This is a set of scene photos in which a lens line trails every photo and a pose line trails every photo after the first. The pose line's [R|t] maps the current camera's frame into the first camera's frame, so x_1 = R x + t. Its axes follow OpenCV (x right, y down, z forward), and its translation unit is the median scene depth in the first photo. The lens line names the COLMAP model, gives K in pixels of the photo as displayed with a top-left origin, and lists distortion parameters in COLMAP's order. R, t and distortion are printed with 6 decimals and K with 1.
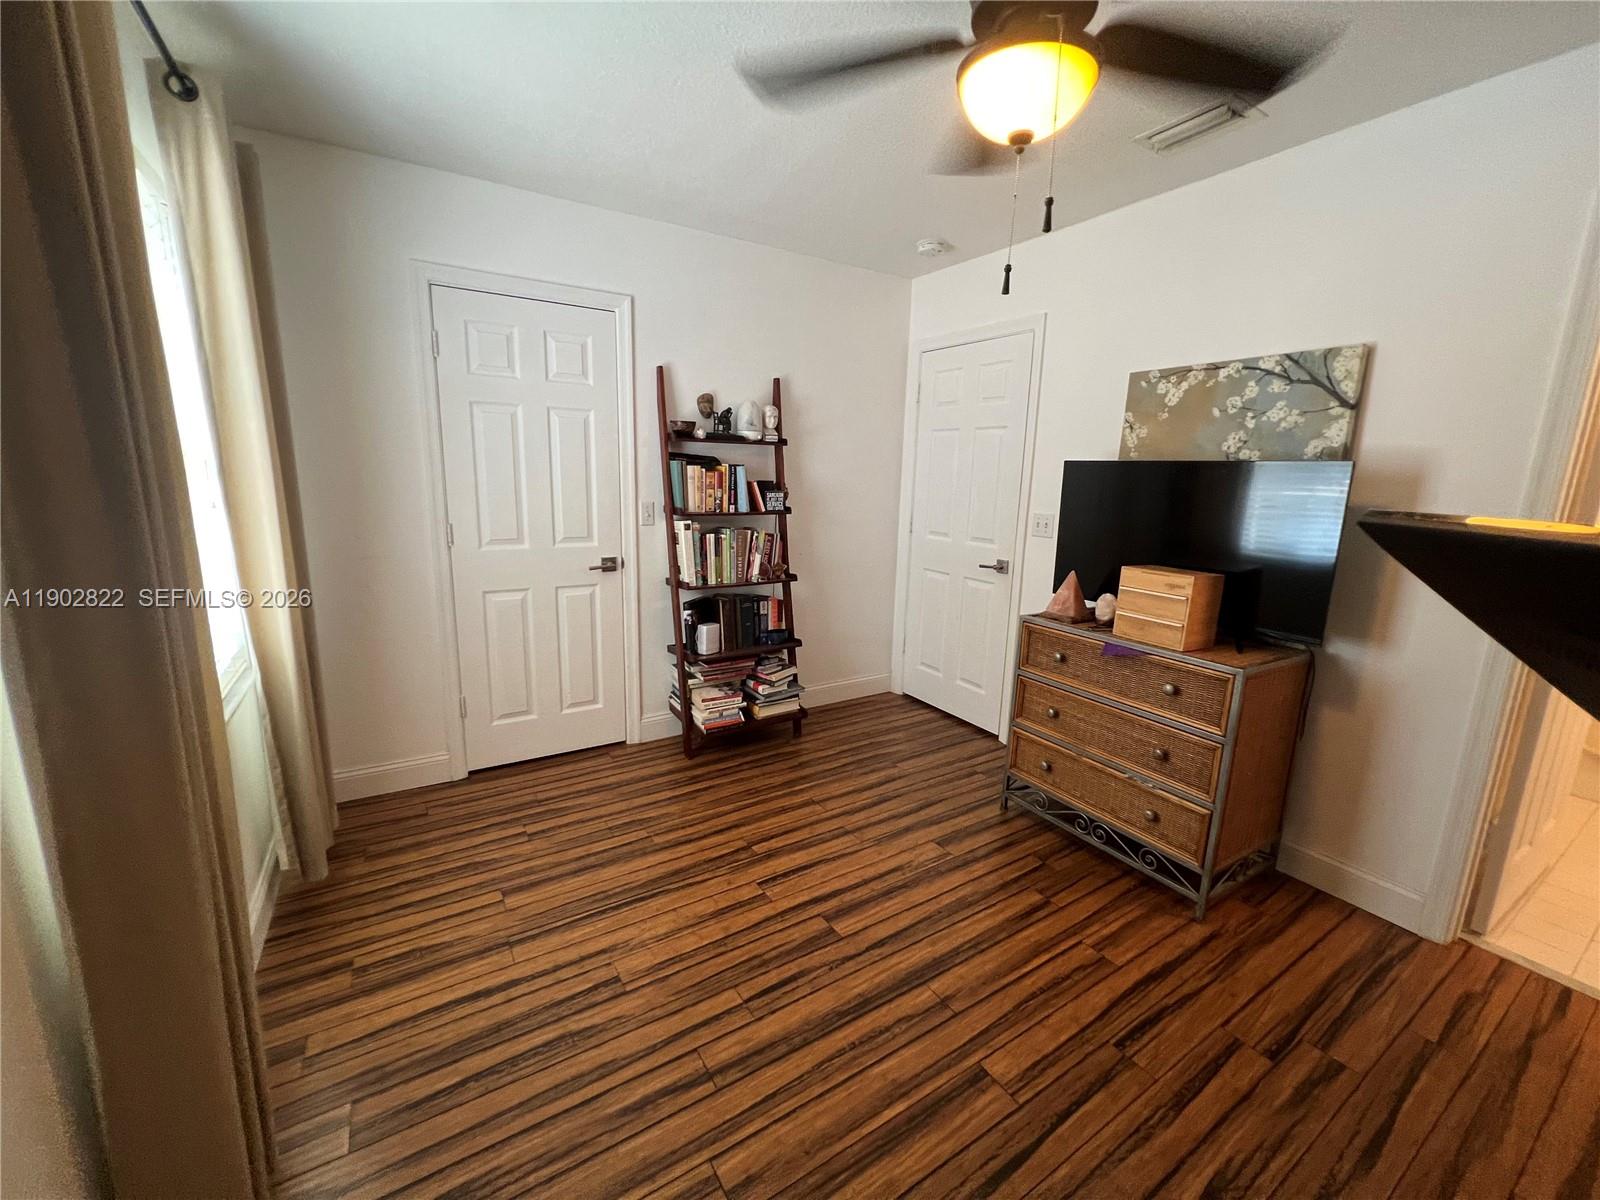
lens RADIAL K [[644.9, 0, 801.6], [0, 644.9, 598.1], [0, 0, 1]] dist [-0.000379, -0.000009]
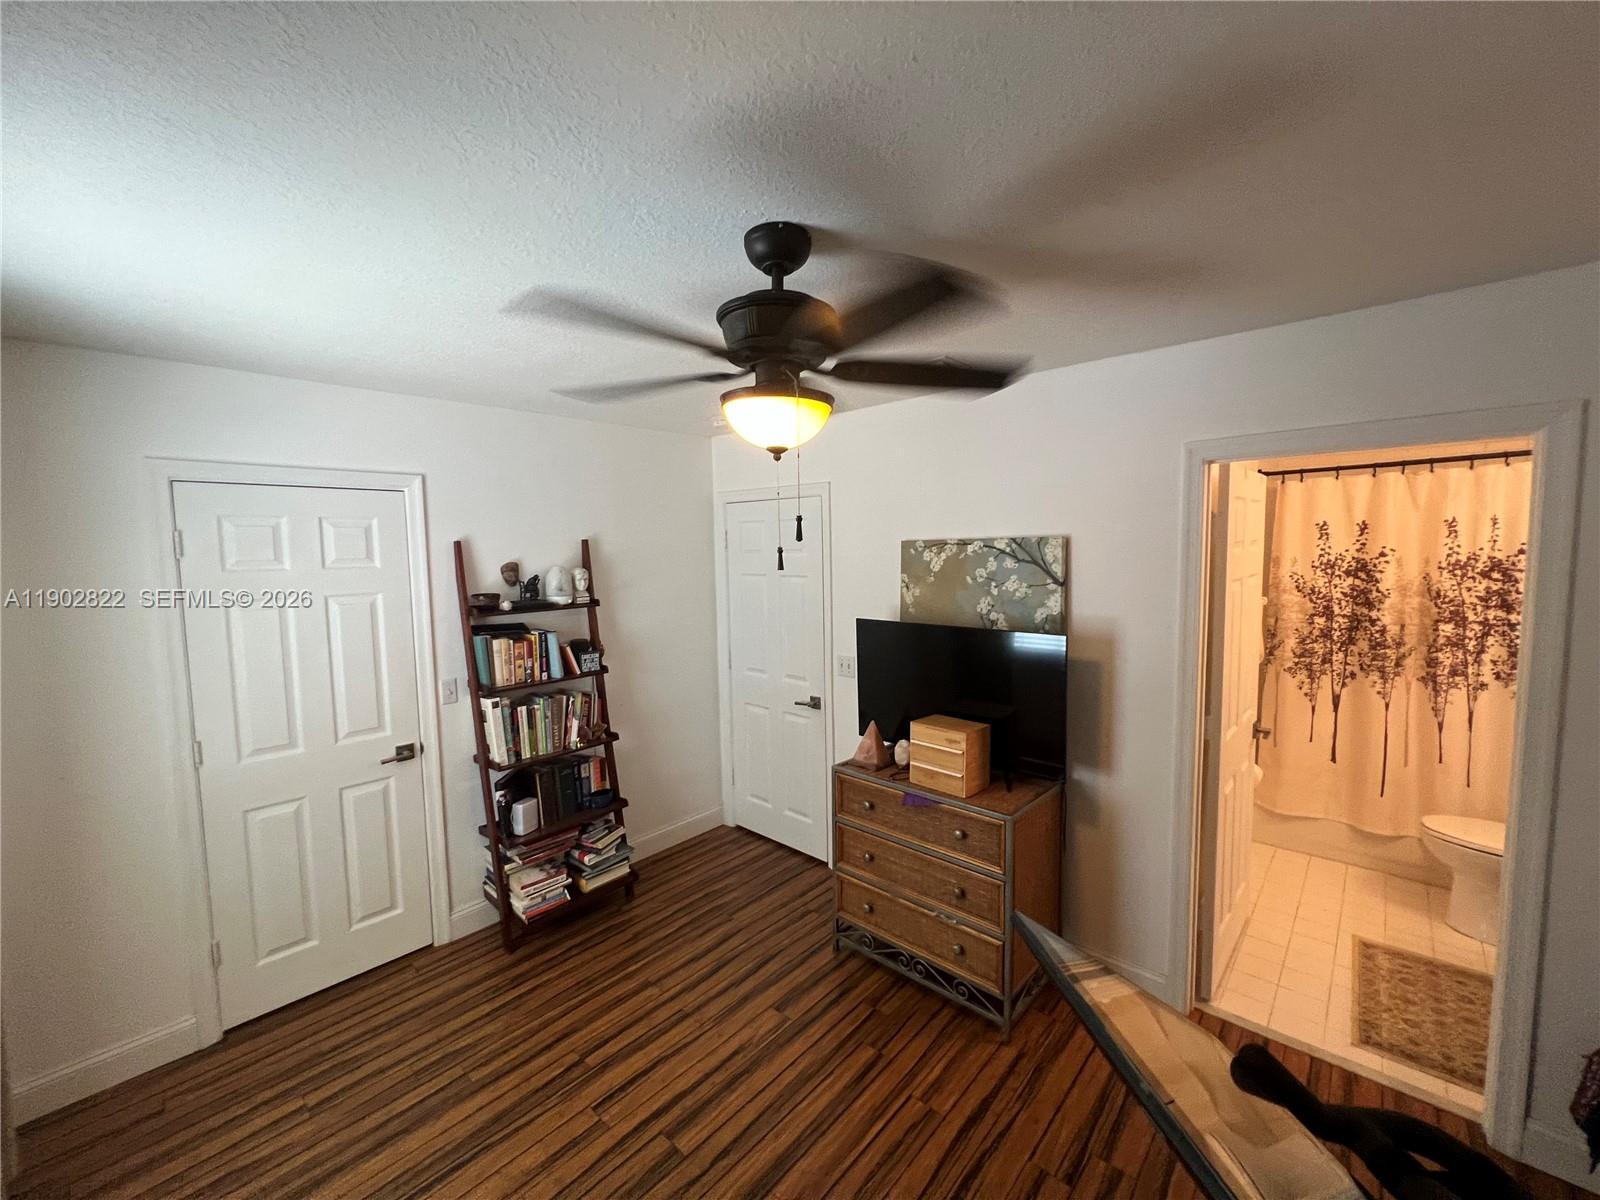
lens RADIAL K [[644.9, 0, 801.3], [0, 644.9, 597.9], [0, 0, 1]] dist [-0.000379, -0.000009]
pose [[0.963081, -0.064558, 0.261357, 0.024347], [0.093676, 0.990515, -0.100521, -0.153666], [-0.252389, 0.121293, 0.959994, -0.065969]]
